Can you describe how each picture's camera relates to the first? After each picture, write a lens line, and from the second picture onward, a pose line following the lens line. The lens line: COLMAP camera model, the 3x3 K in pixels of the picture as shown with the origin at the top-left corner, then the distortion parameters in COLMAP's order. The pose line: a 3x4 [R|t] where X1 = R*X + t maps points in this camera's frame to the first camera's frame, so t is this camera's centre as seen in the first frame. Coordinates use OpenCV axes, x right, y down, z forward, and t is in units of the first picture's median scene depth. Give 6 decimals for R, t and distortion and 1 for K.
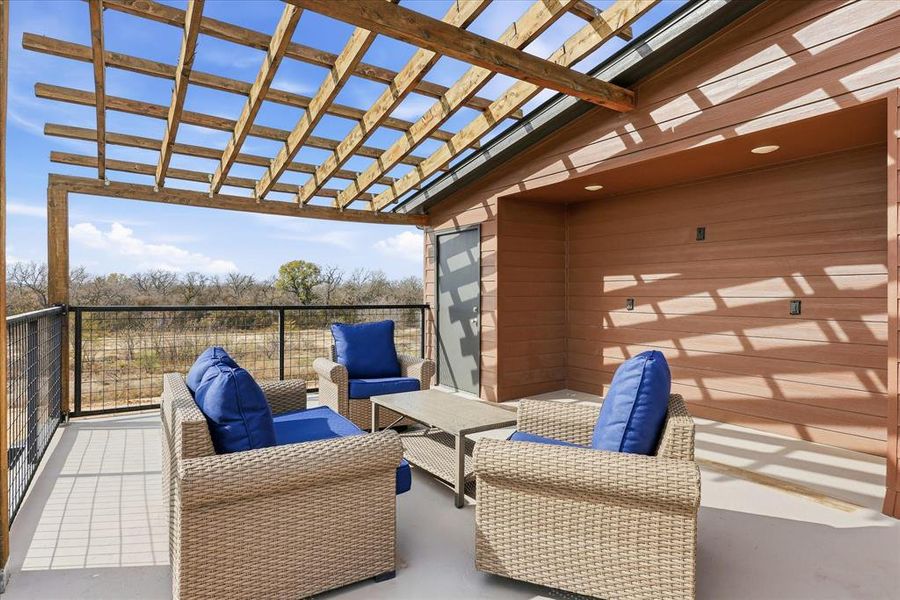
lens RADIAL K [[498.4, 0, 450.0], [0, 498.4, 300.0], [0, 0, 1]] dist [-0.020587, 0.000553]
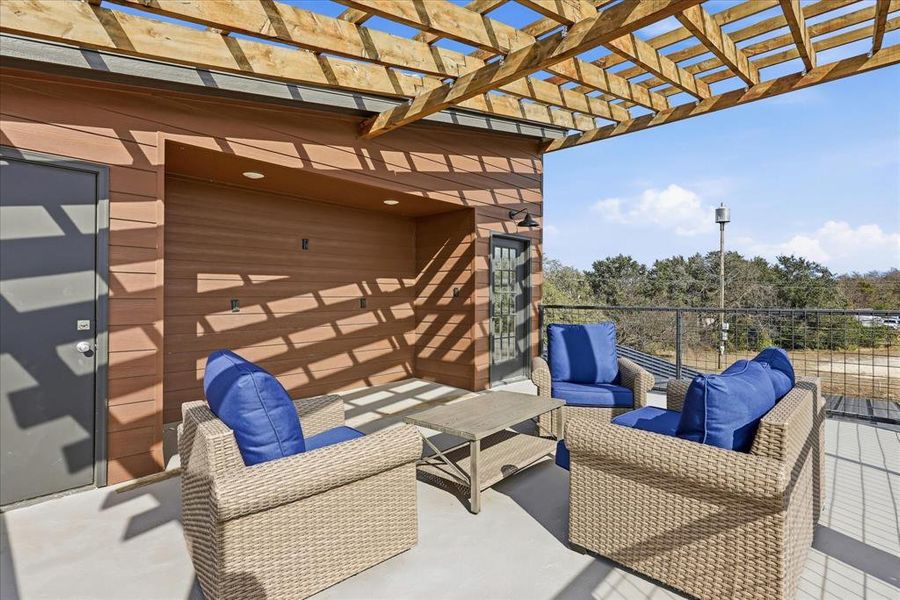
lens RADIAL K [[434.0, 0, 450.0], [0, 434.0, 300.0], [0, 0, 1]] dist [-0.000107, 0.000077]
pose [[-0.229706, -0.014214, 0.973156, -0.593523], [0.009591, 0.999812, 0.016867, -0.013499], [-0.973213, 0.013208, -0.229526, 0.904578]]
